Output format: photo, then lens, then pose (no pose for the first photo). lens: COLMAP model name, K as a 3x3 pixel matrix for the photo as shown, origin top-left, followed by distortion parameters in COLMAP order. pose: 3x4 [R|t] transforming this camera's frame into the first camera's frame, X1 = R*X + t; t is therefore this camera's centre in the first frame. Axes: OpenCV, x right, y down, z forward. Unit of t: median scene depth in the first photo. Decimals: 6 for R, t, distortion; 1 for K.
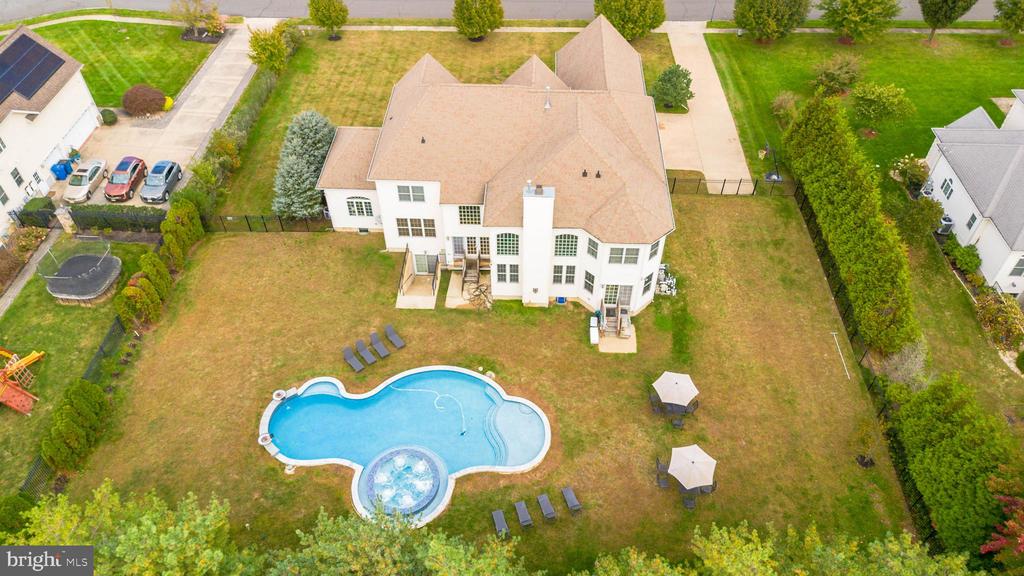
lens RADIAL K [[724.2, 0, 508.3], [0, 724.2, 287.9], [0, 0, 1]] dist [0.073106, -0.079479]
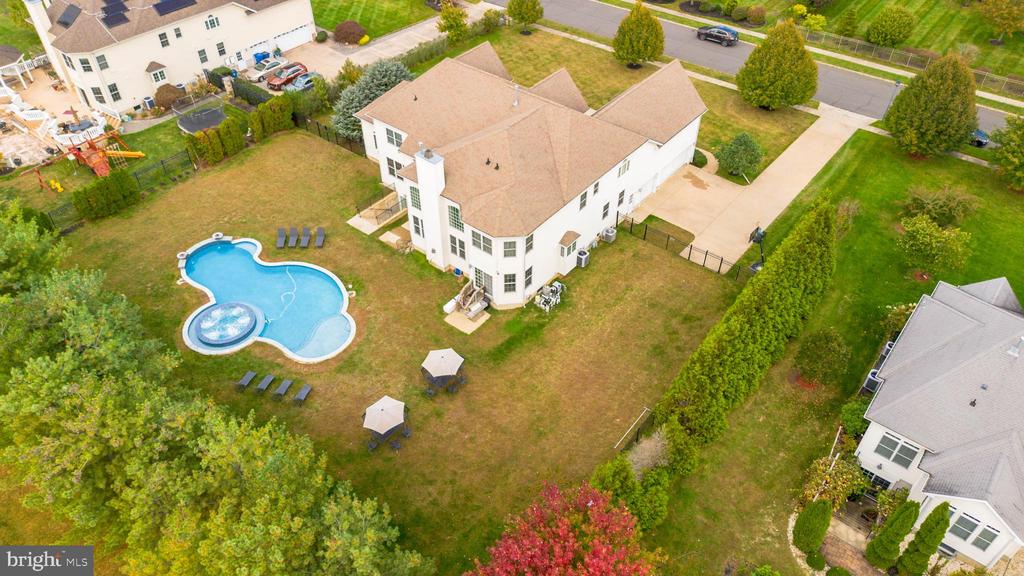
lens RADIAL K [[724.2, 0, 508.3], [0, 724.2, 287.9], [0, 0, 1]] dist [0.073106, -0.079479]
pose [[0.803112, 0.403364, -0.438530, 0.640316], [-0.425574, 0.903450, 0.051617, -0.051368], [0.417010, 0.145173, 0.897233, 0.053141]]
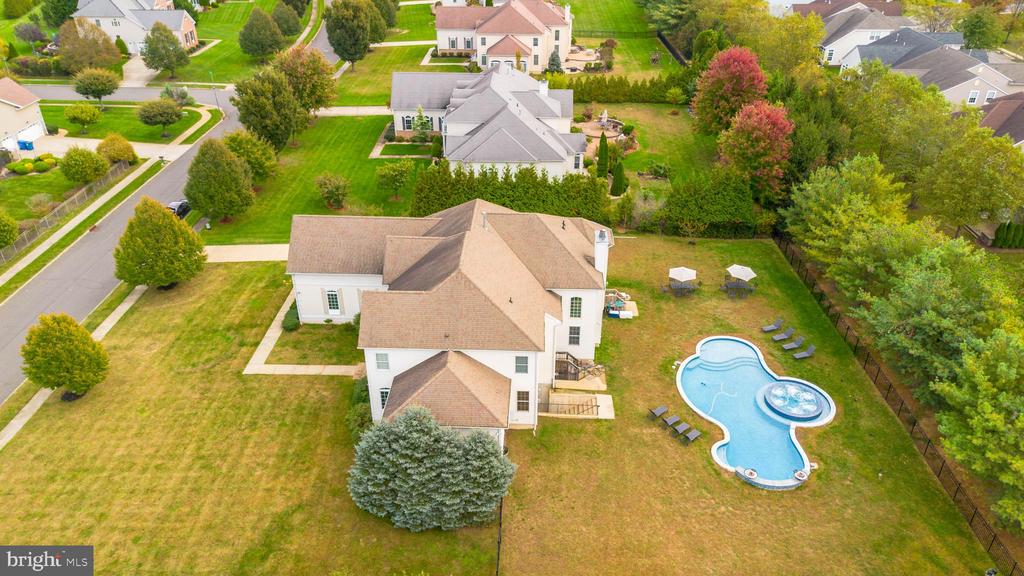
lens RADIAL K [[724.2, 0, 508.3], [0, 724.2, 287.9], [0, 0, 1]] dist [0.073106, -0.079479]
pose [[-0.001520, -0.504338, 0.863505, -0.977702], [0.715529, 0.602682, 0.353261, -0.572117], [-0.698582, 0.618400, 0.359952, 0.628229]]
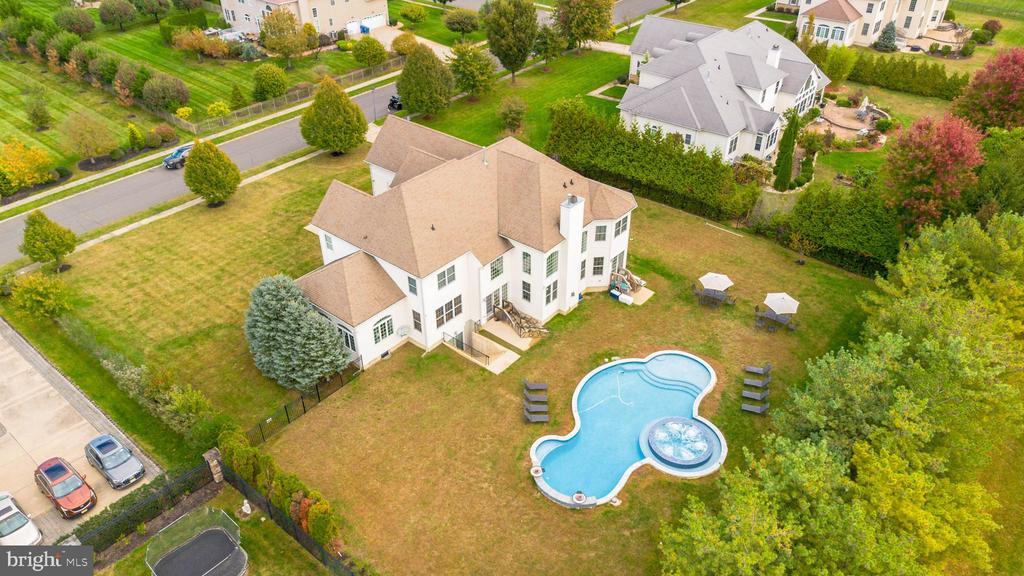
lens RADIAL K [[724.2, 0, 508.3], [0, 724.2, 287.9], [0, 0, 1]] dist [0.073106, -0.079479]
pose [[0.610529, -0.447675, 0.653331, -0.784177], [0.570069, 0.821053, 0.029879, -0.099017], [-0.549795, 0.354202, 0.756483, 0.164909]]
